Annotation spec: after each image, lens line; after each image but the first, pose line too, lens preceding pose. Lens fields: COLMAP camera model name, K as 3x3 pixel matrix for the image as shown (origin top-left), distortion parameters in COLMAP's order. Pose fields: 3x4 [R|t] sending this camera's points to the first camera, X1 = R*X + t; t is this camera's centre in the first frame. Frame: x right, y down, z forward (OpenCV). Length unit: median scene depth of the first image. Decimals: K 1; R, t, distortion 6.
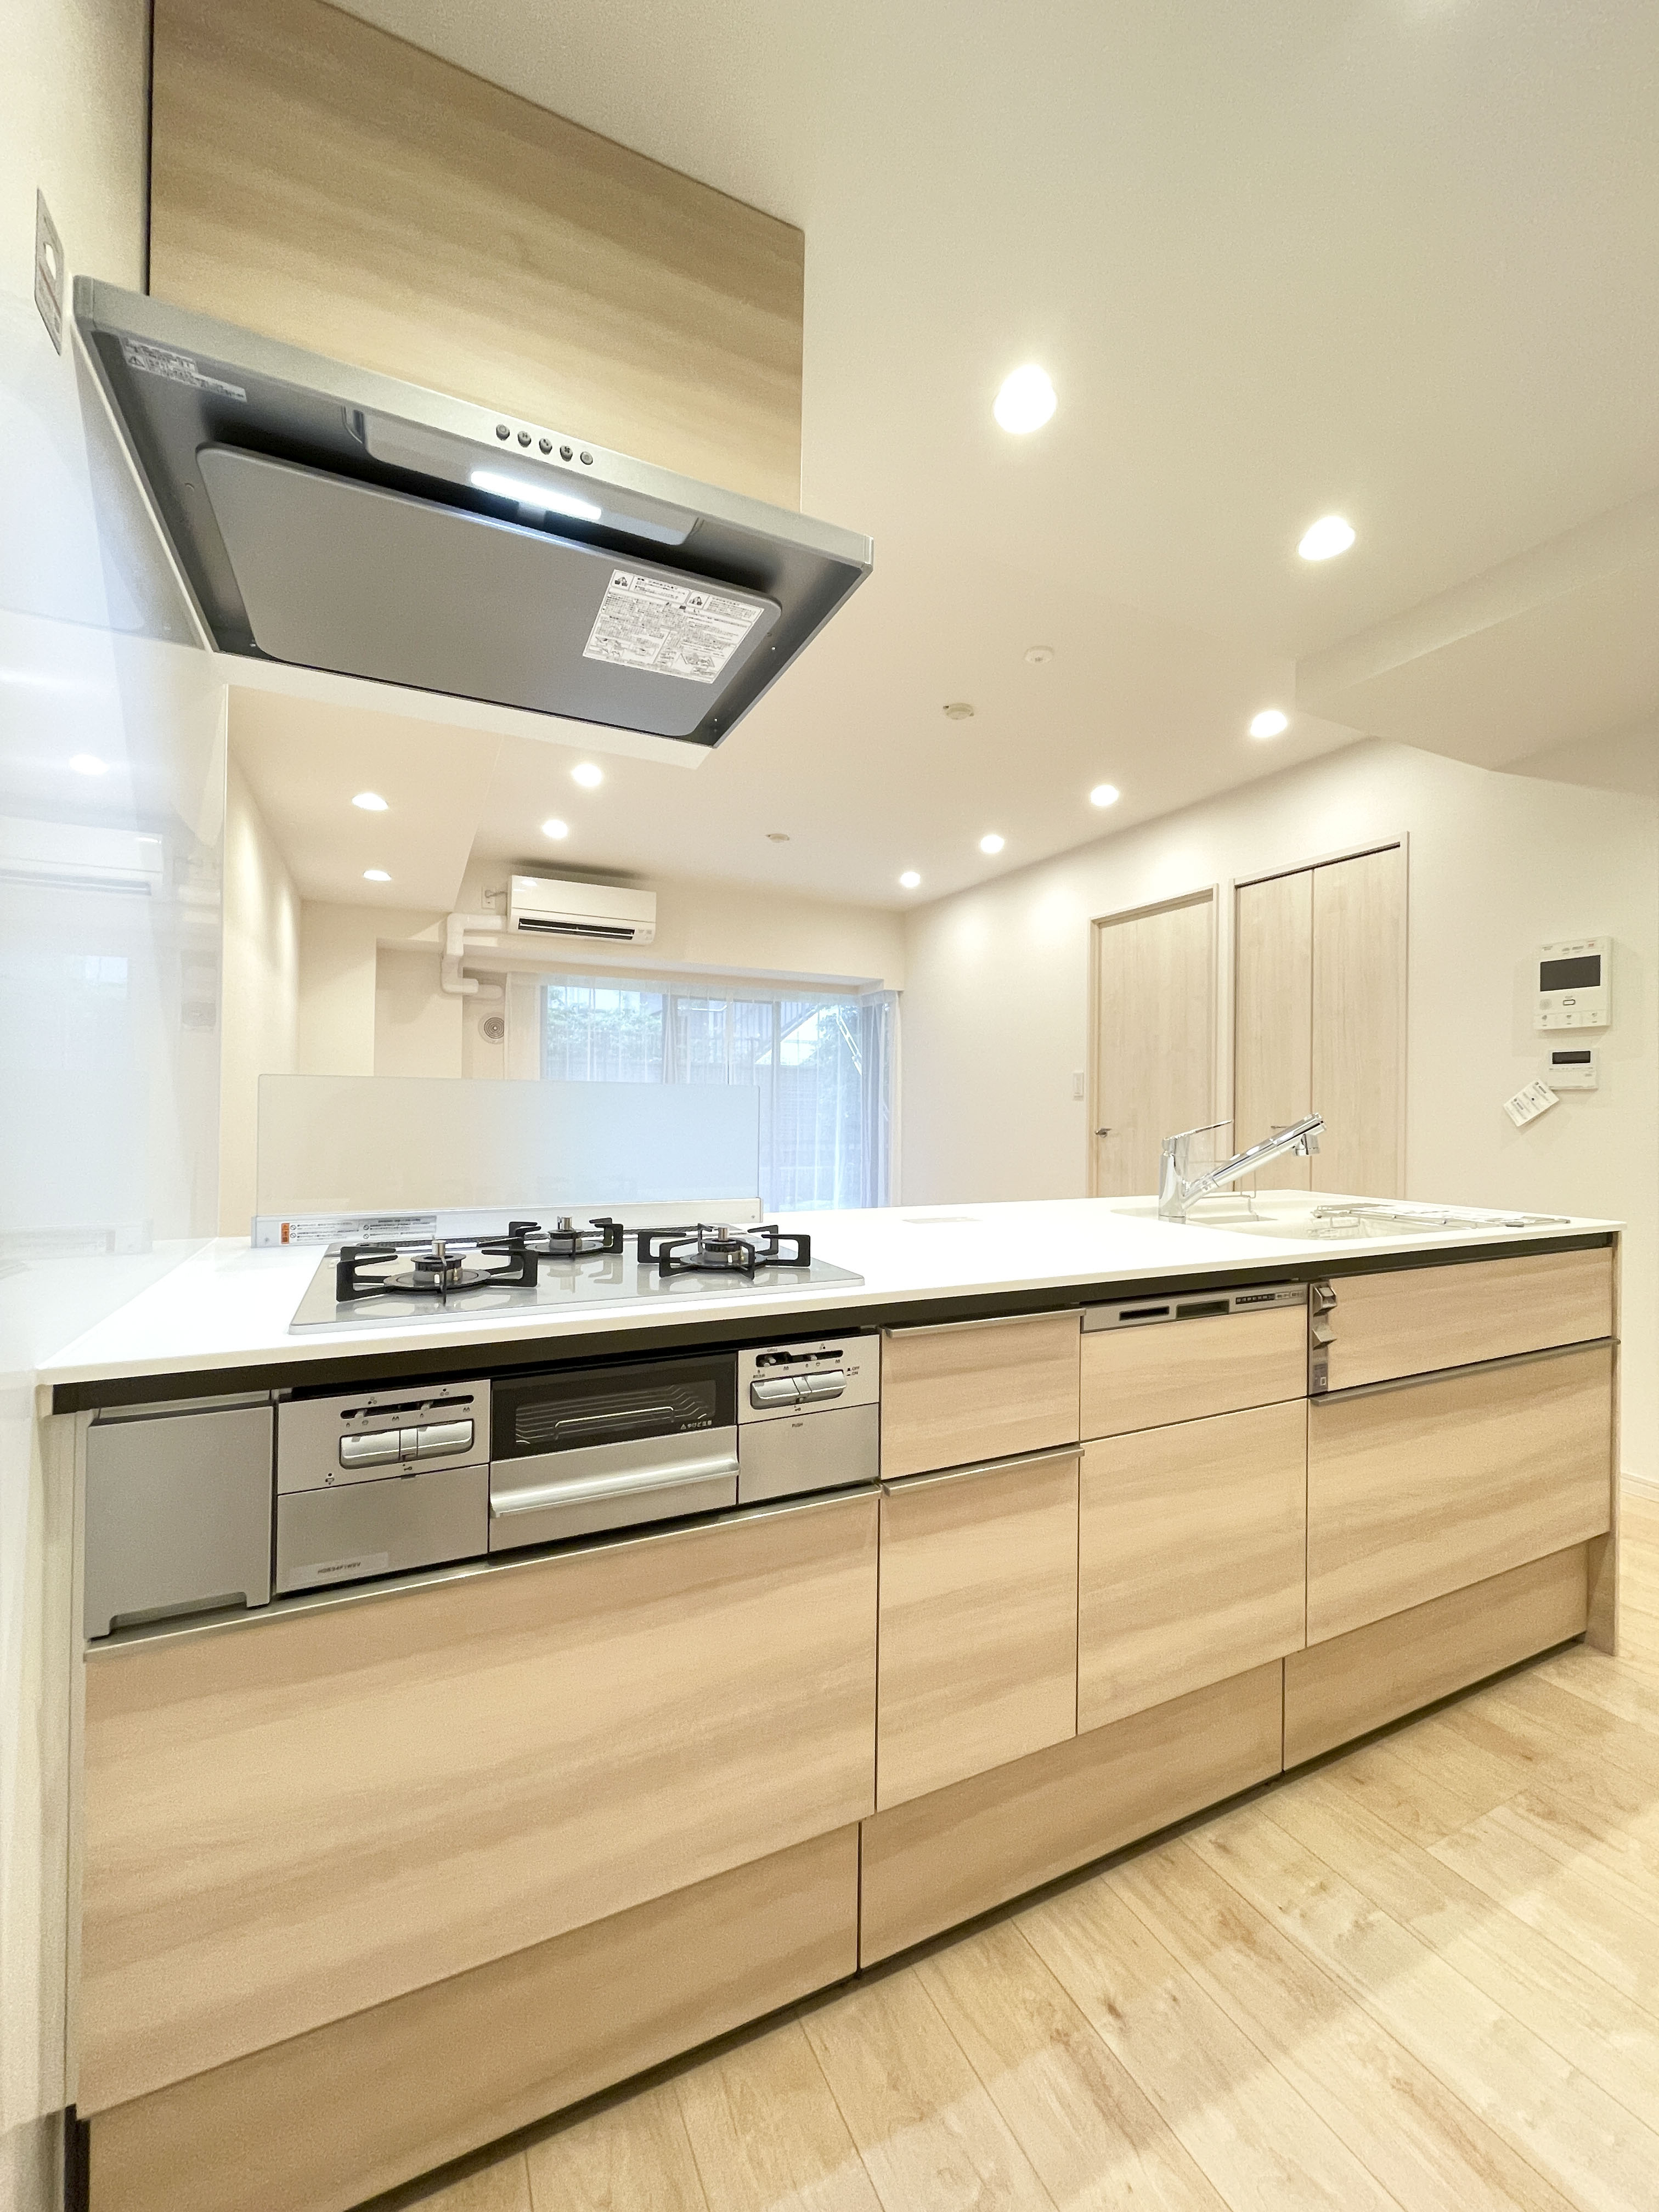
lens RADIAL K [[902.7, 0, 830.2], [0, 902.7, 1110.6], [0, 0, 1]] dist [0.006600, -0.000905]
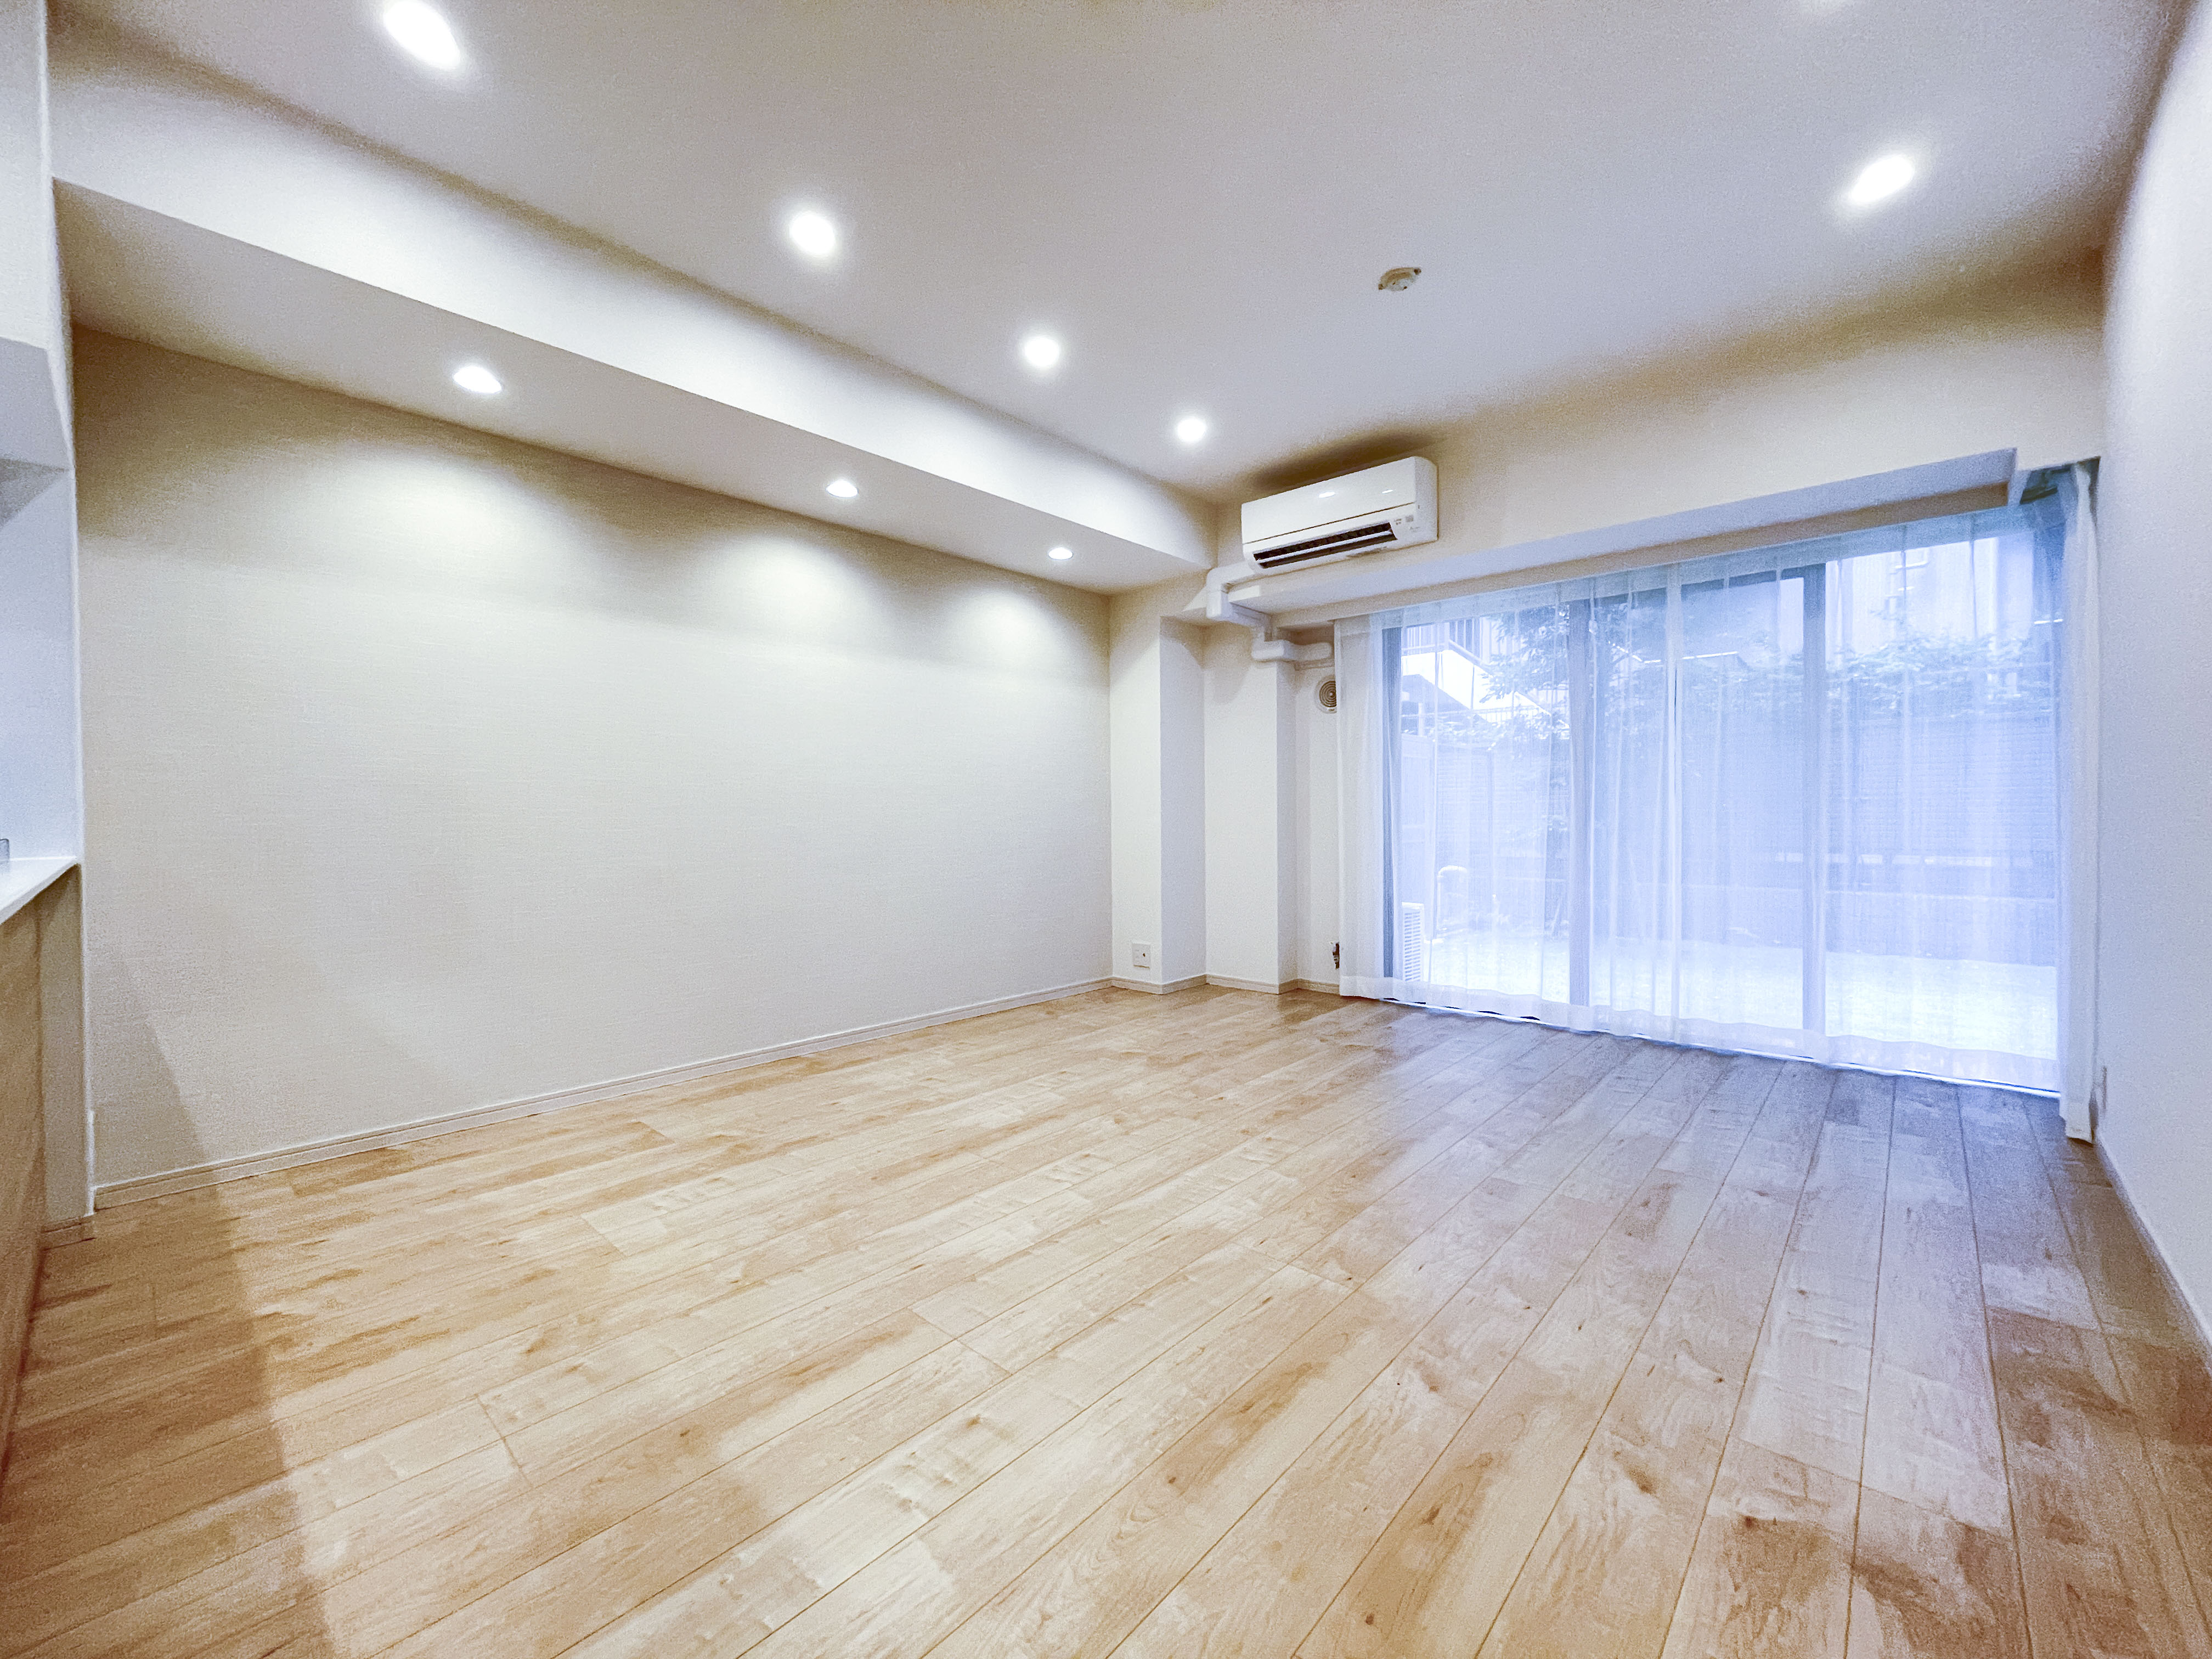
lens RADIAL K [[902.7, 0, 1114.1], [0, 902.7, 827.2], [0, 0, 1]] dist [0.006600, -0.000905]
pose [[0.374616, -0.001911, -0.927178, 0.380185], [0.010536, 0.999942, 0.002196, 0.030640], [0.927120, -0.010591, 0.374615, 0.610440]]
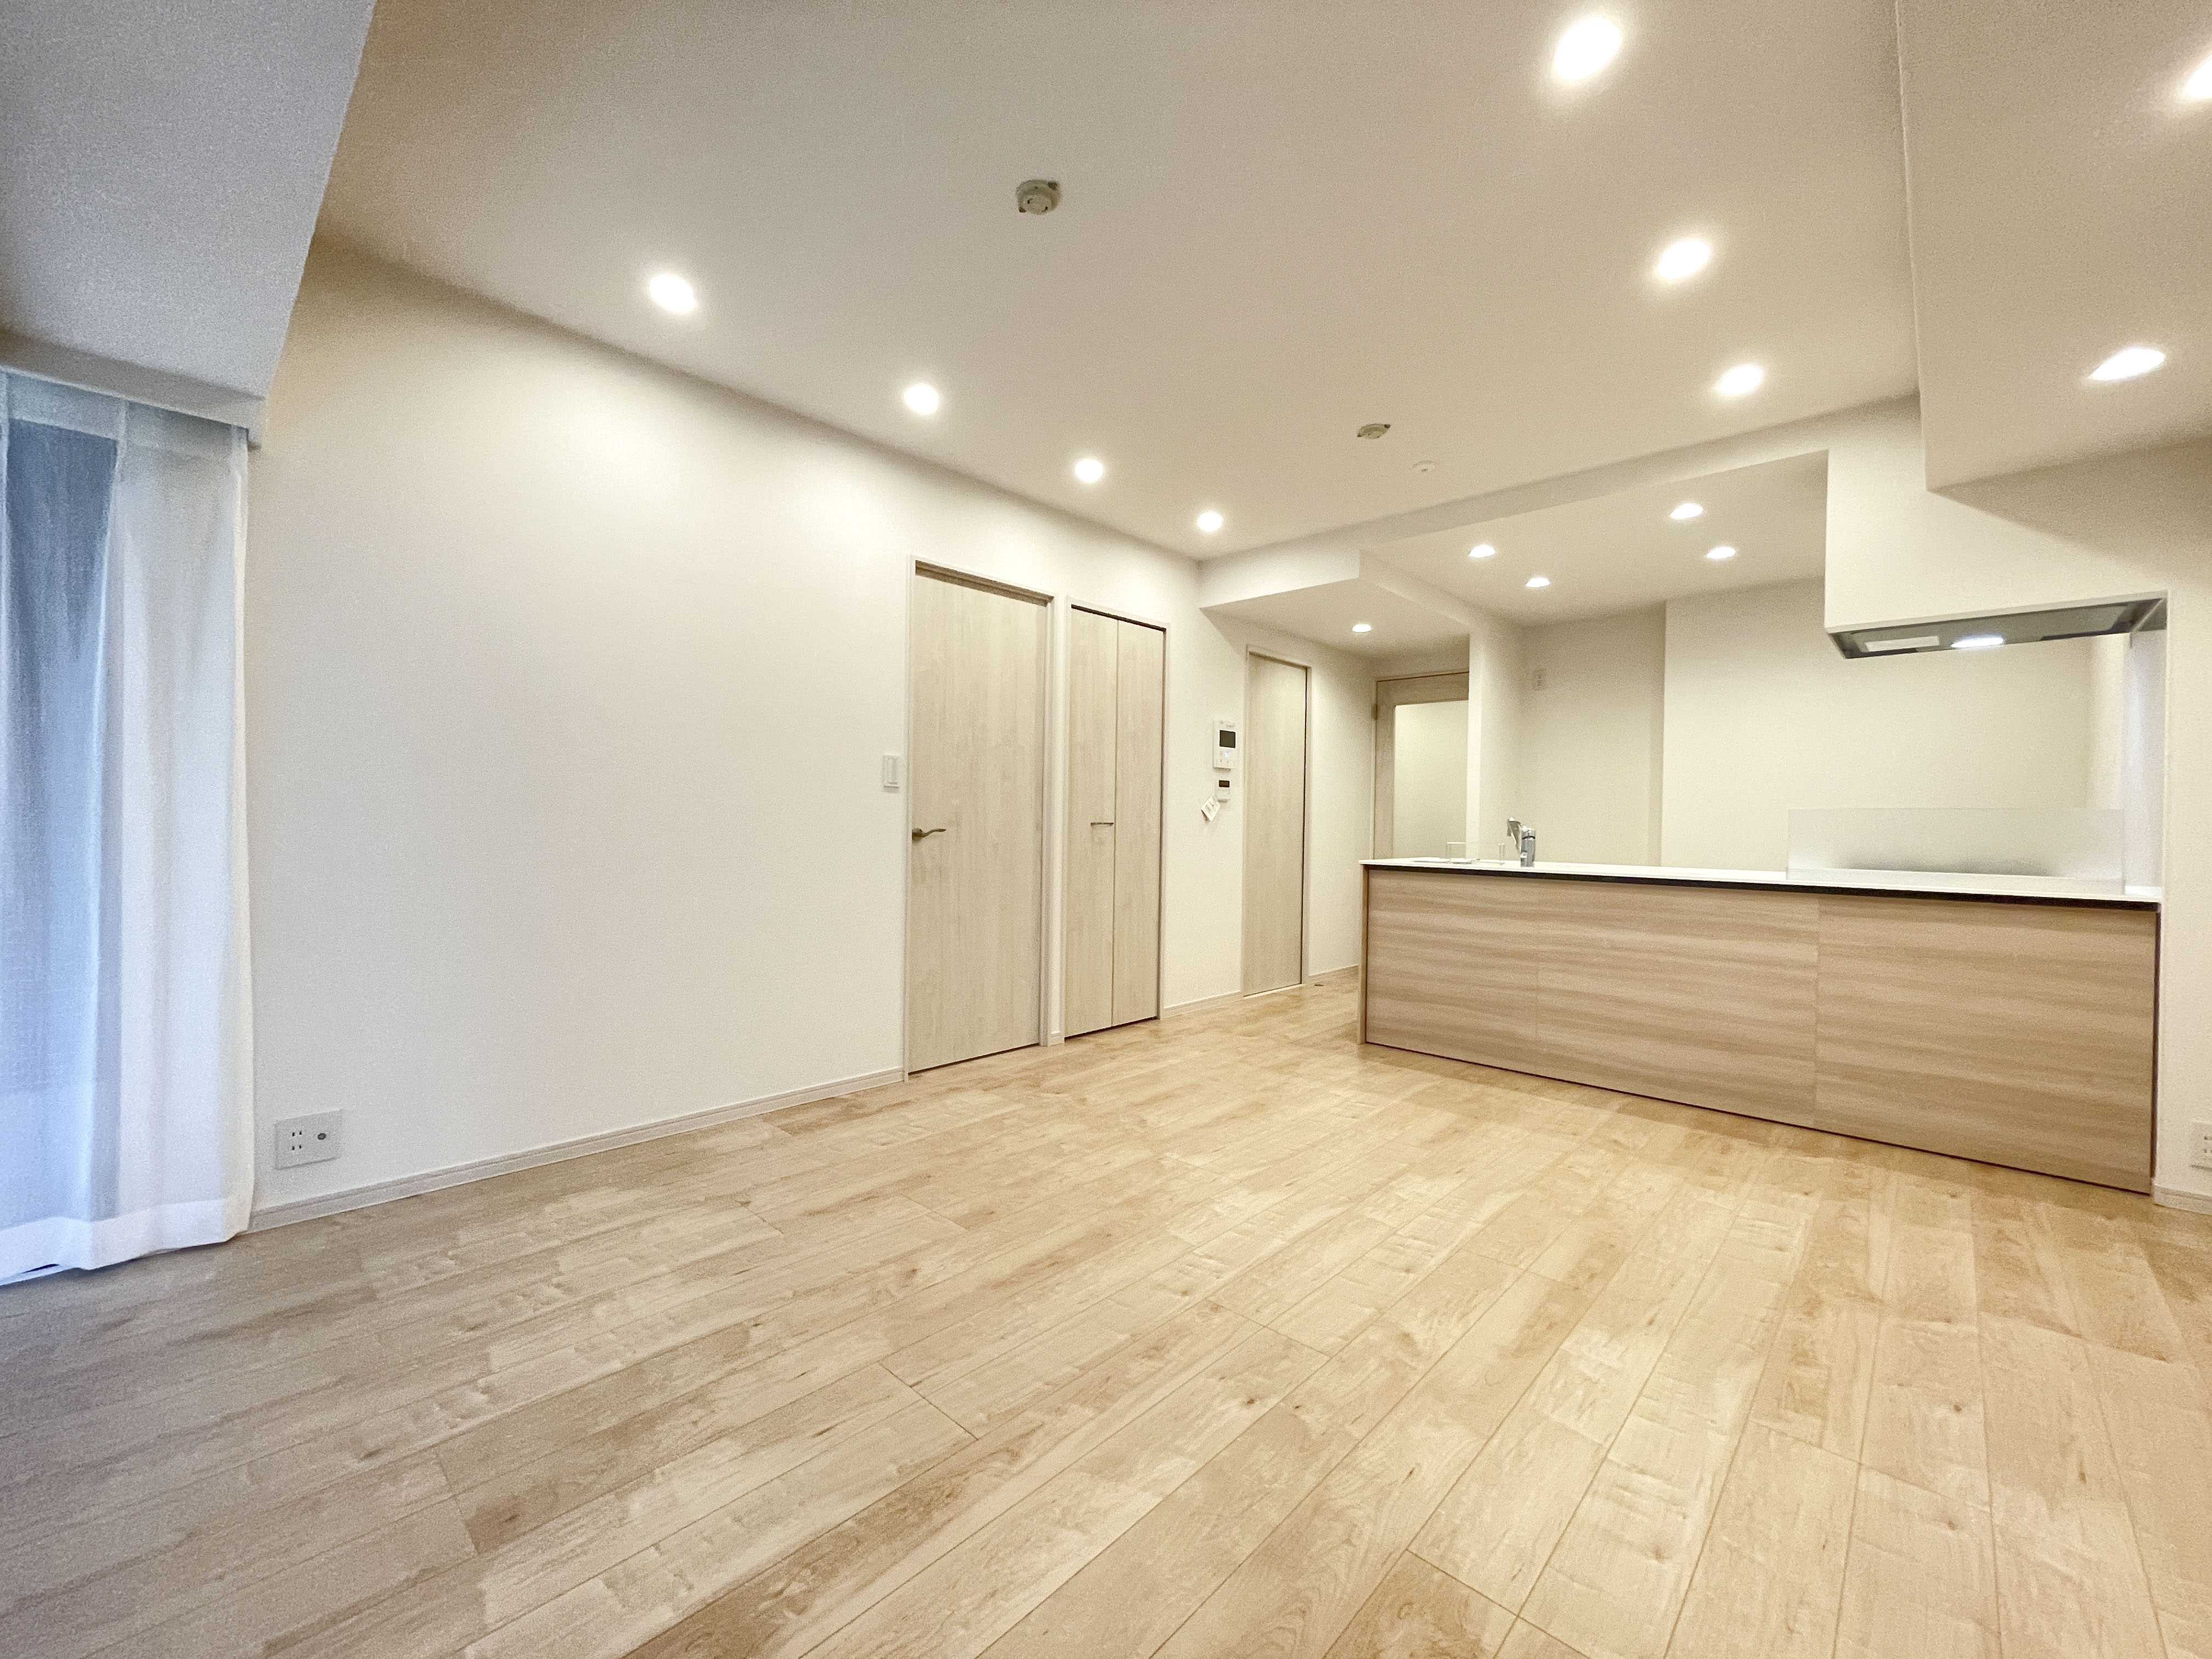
lens RADIAL K [[902.7, 0, 1100.8], [0, 902.7, 821.5], [0, 0, 1]] dist [0.006600, -0.000905]
pose [[-0.343177, -0.019768, 0.939063, -0.490187], [-0.019881, 0.999707, 0.013779, -0.000980], [-0.939060, -0.013941, -0.343469, 1.096503]]
